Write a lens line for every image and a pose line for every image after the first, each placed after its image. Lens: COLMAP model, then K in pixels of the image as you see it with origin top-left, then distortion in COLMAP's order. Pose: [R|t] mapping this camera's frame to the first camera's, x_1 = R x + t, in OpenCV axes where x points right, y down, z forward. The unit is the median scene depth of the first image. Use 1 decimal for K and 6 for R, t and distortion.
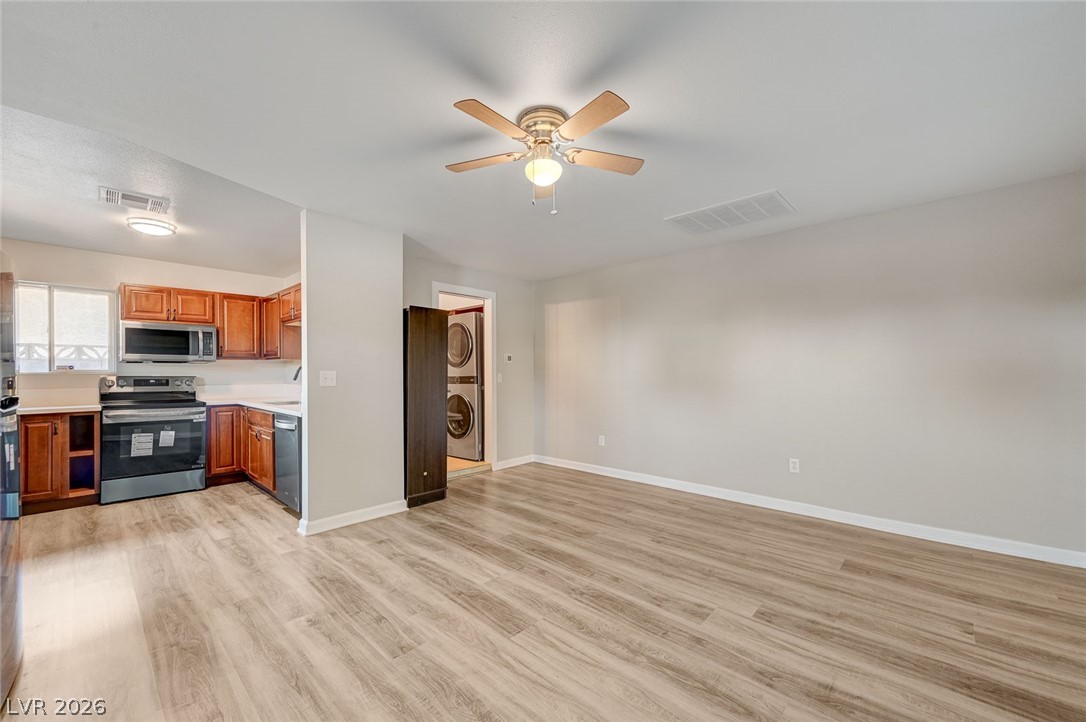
lens RADIAL K [[424.2, 0, 539.2], [0, 424.2, 371.9], [0, 0, 1]] dist [-0.002071, -0.000255]
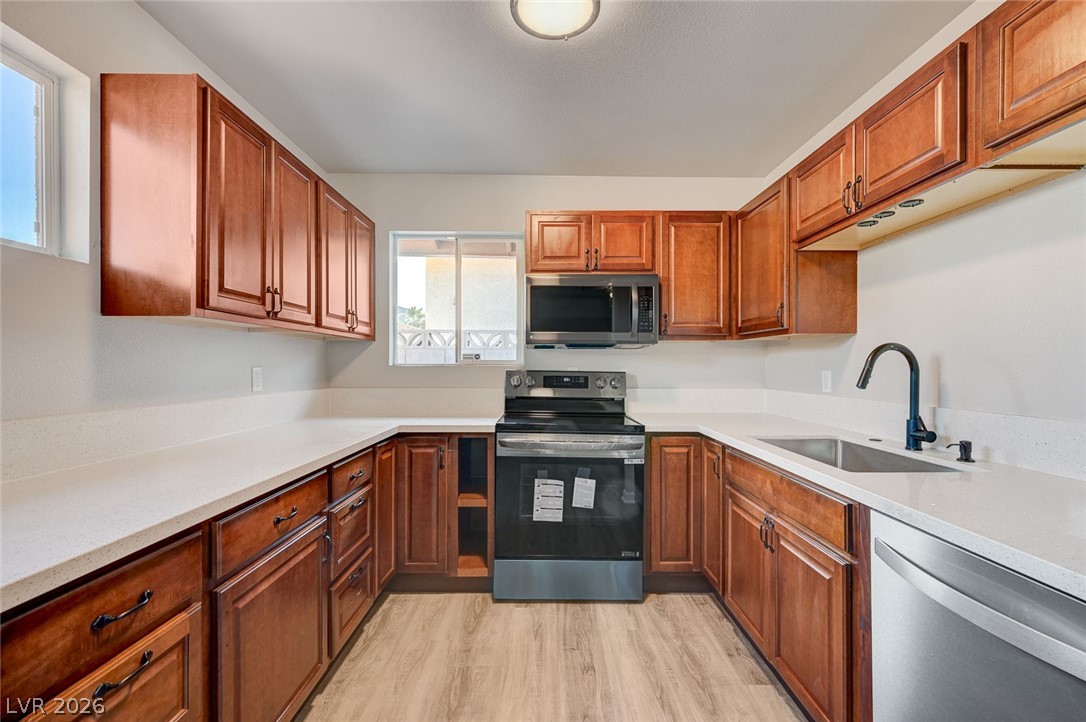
lens RADIAL K [[496.9, 0, 542.8], [0, 496.9, 366.0], [0, 0, 1]] dist [0.000884, -0.000037]
pose [[0.685010, 0.006045, -0.728508, -0.468541], [-0.004984, 0.999981, 0.003612, 0.001029], [0.728516, 0.001156, 0.685028, 0.543108]]
